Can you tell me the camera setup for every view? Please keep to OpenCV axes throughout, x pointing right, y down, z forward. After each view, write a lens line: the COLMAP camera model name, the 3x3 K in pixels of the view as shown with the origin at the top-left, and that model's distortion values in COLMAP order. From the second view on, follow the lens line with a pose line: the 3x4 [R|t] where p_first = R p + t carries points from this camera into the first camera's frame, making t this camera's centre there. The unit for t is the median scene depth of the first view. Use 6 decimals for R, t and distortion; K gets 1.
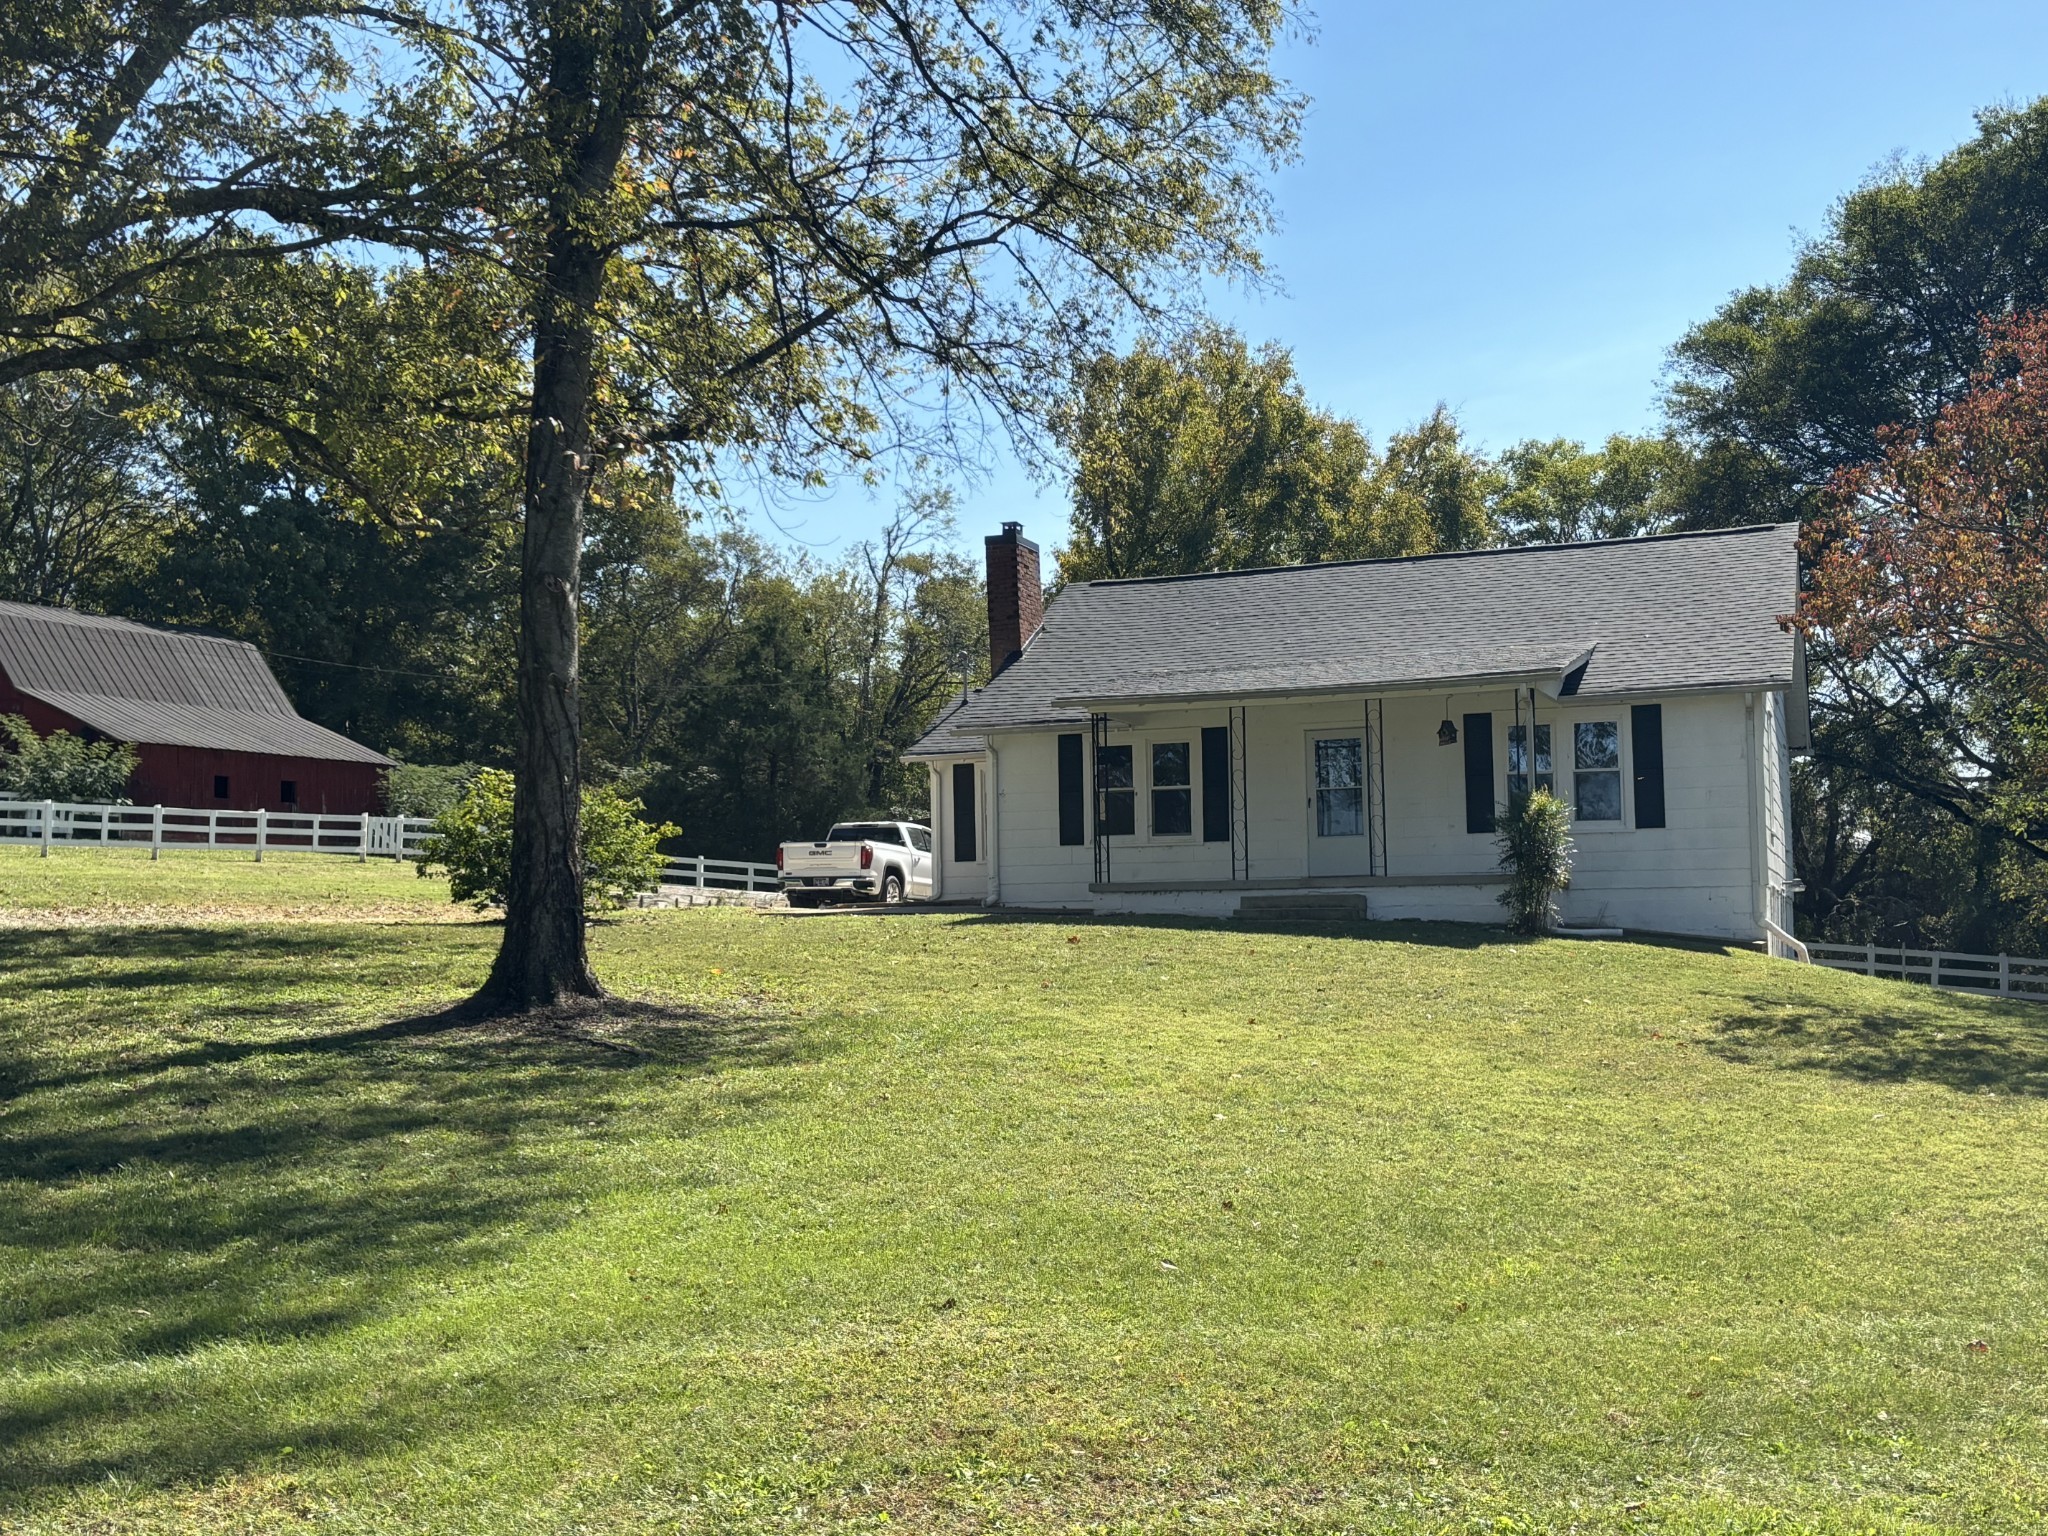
lens RADIAL K [[2328.6, 0, 1027.5], [0, 2328.6, 772.1], [0, 0, 1]] dist [0.192178, -0.676685]
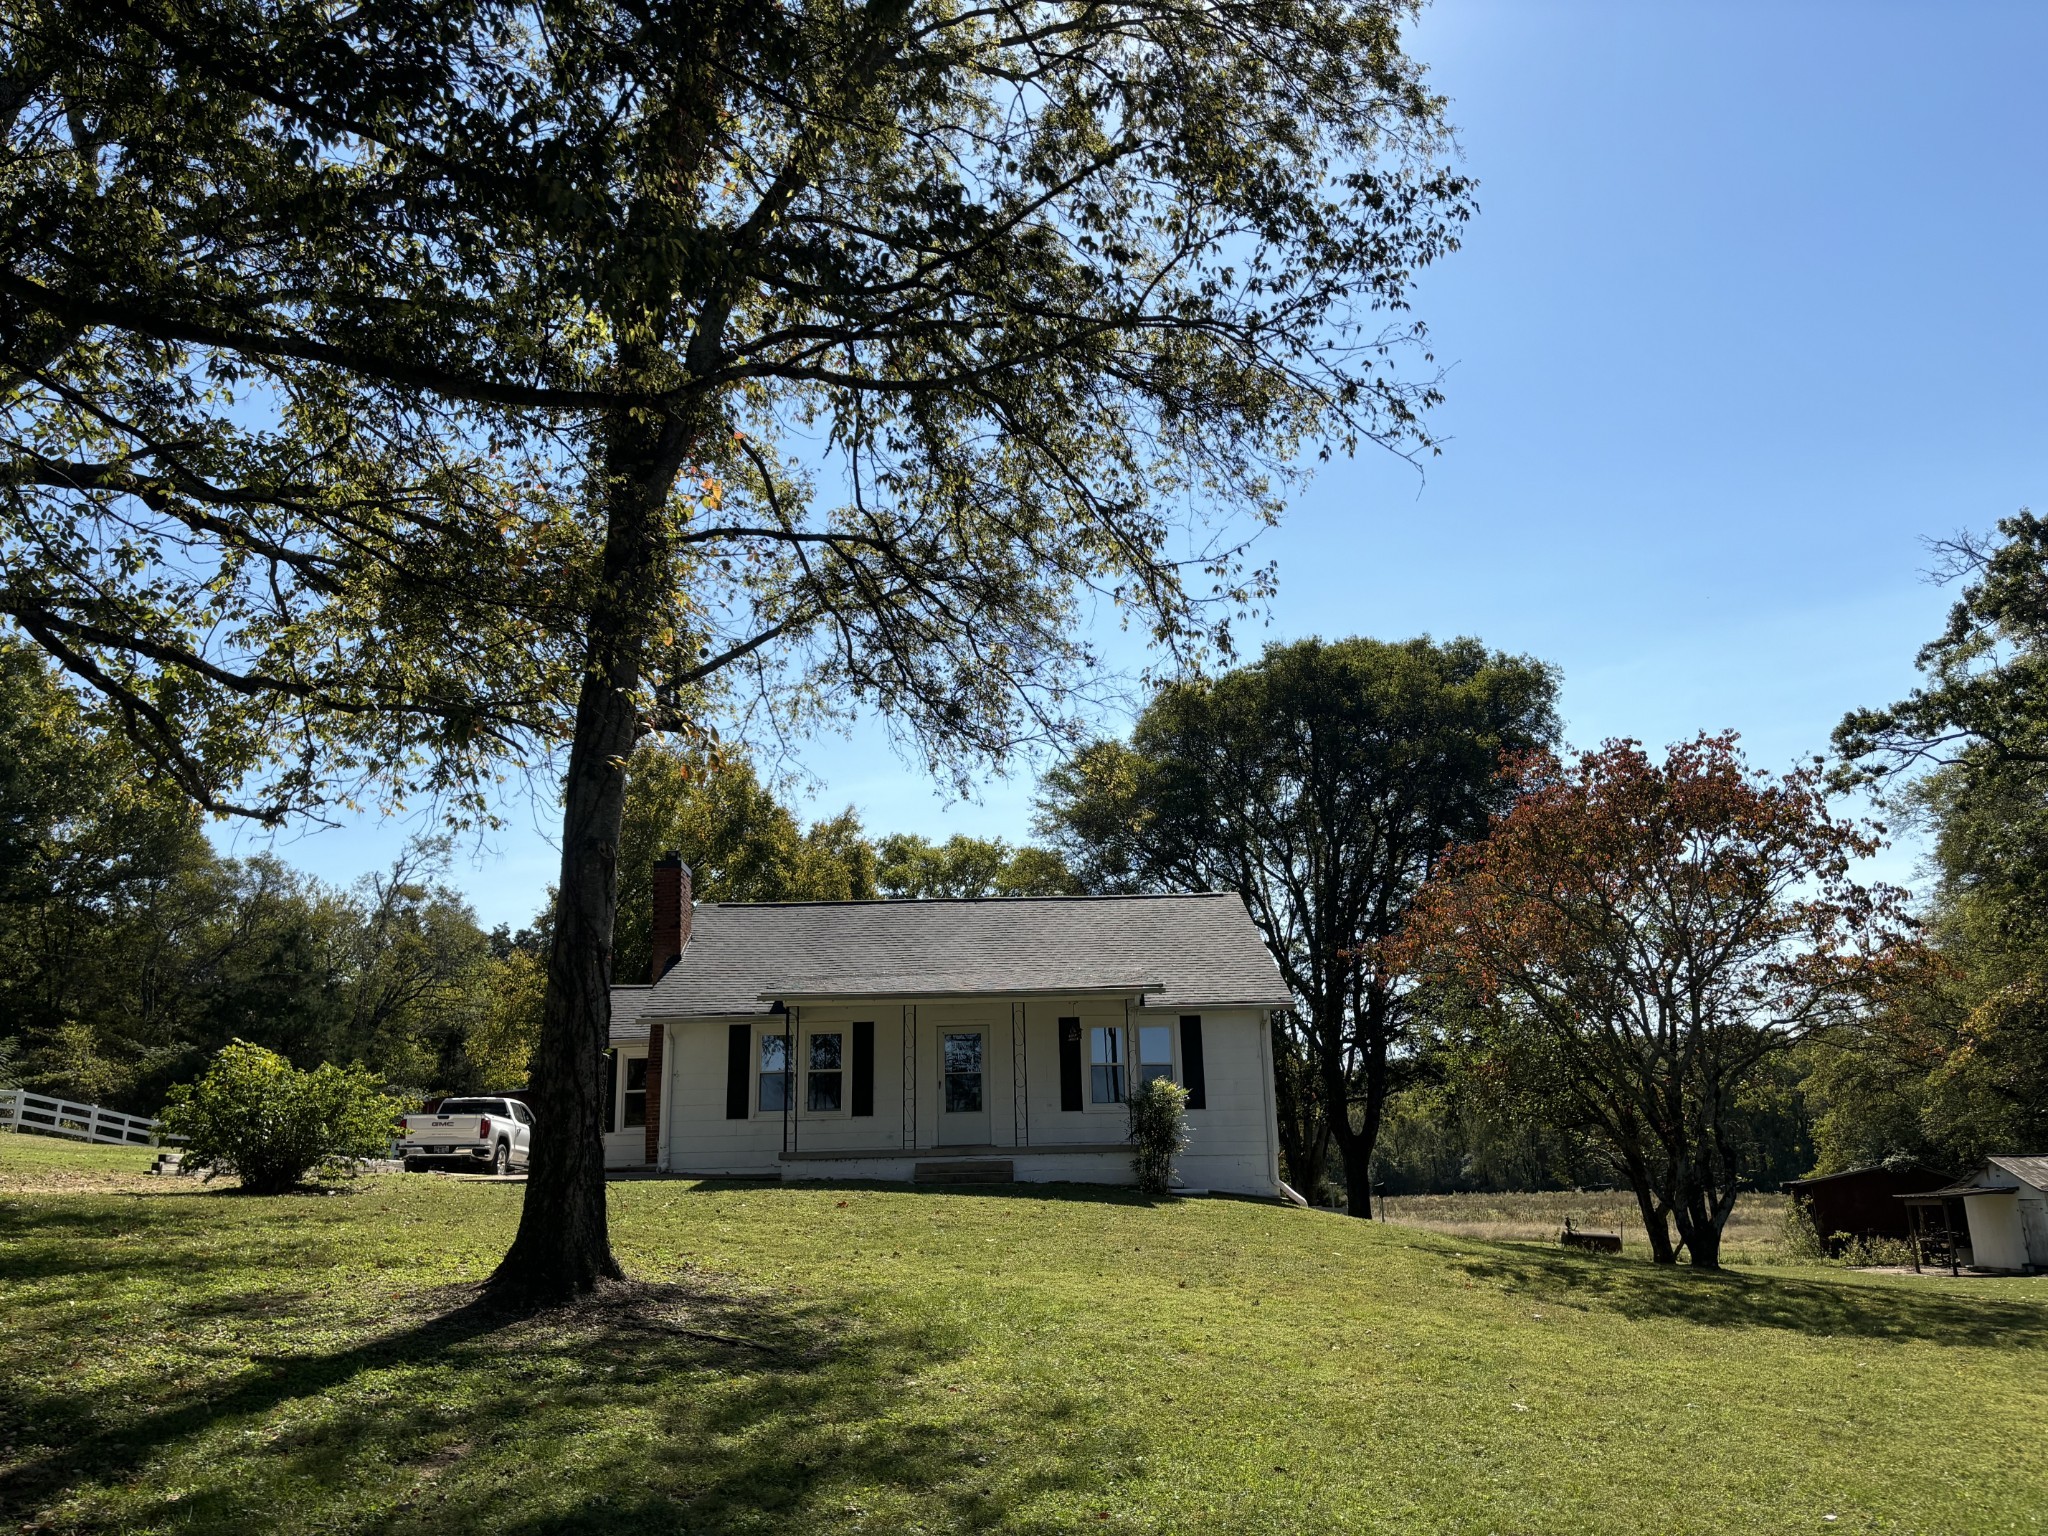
lens RADIAL K [[1544.6, 0, 1023.3], [0, 1544.6, 762.5], [0, 0, 1]] dist [0.063422, -0.073111]
pose [[0.919672, 0.096136, 0.380738, -0.136421], [-0.021148, 0.980288, -0.196439, 0.004379], [-0.392117, 0.172608, 0.903577, 0.149819]]
